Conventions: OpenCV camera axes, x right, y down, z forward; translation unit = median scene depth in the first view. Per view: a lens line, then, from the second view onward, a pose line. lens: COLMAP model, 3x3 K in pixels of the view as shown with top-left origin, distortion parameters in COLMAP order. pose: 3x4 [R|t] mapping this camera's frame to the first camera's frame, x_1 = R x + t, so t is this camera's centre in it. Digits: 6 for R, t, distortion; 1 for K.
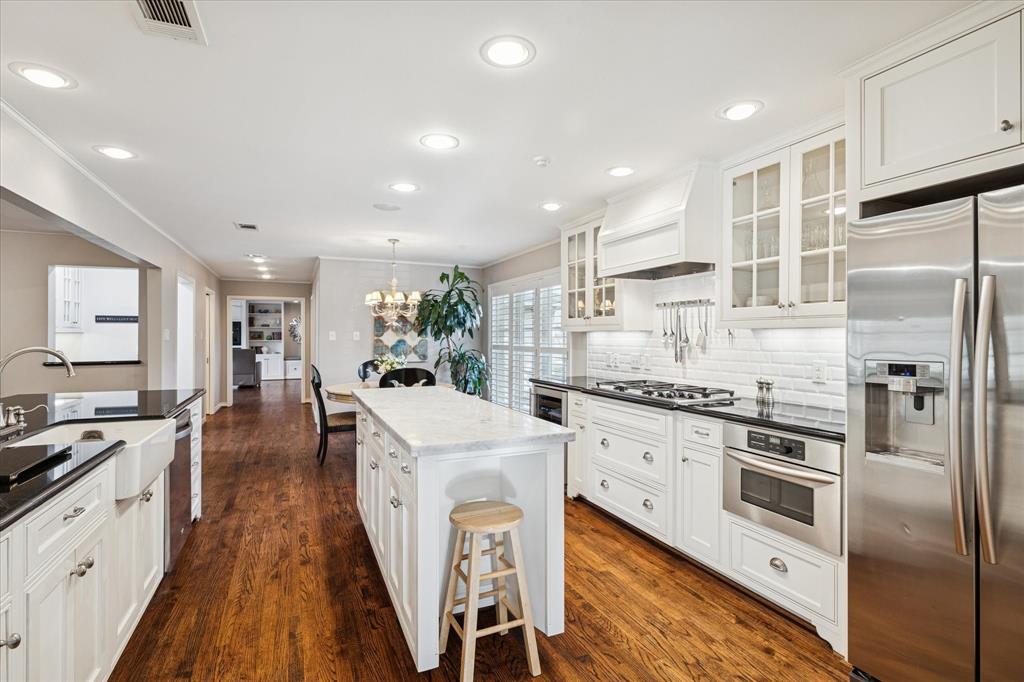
lens RADIAL K [[490.1, 0, 511.7], [0, 490.1, 338.8], [0, 0, 1]] dist [-0.000943, 0.000224]
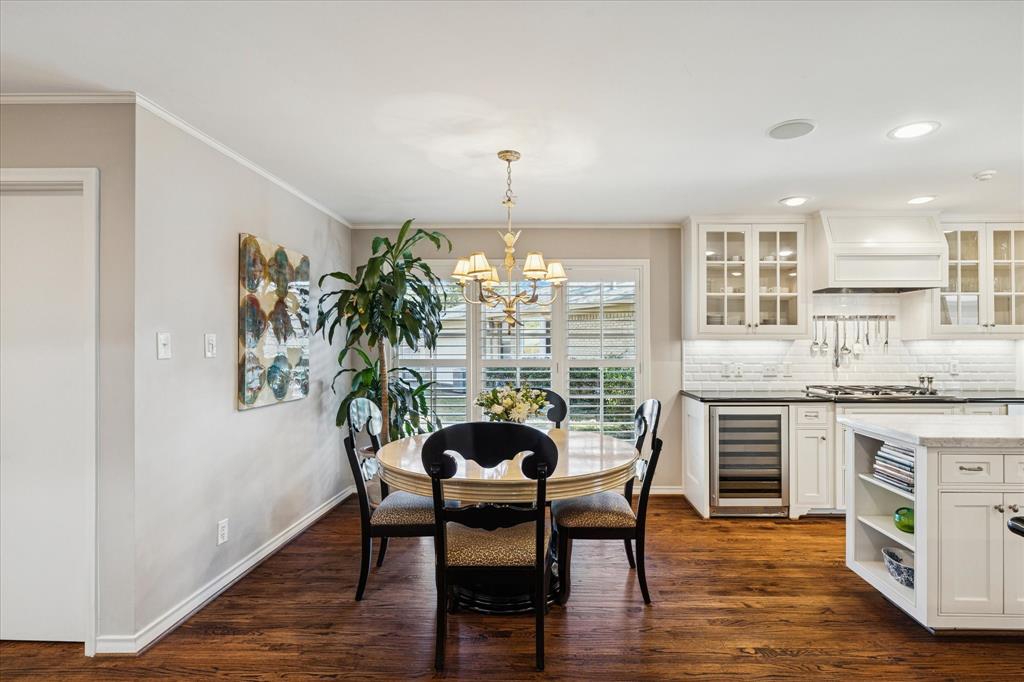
lens RADIAL K [[294.8, 0, 512.0], [0, 294.8, 341.1], [0, 0, 1]] dist [-0.000480, -0.000043]
pose [[0.413978, 0.013054, 0.910193, -0.741628], [0.004945, 0.999850, -0.016589, -0.009740], [-0.910274, 0.011369, 0.413851, 1.638263]]
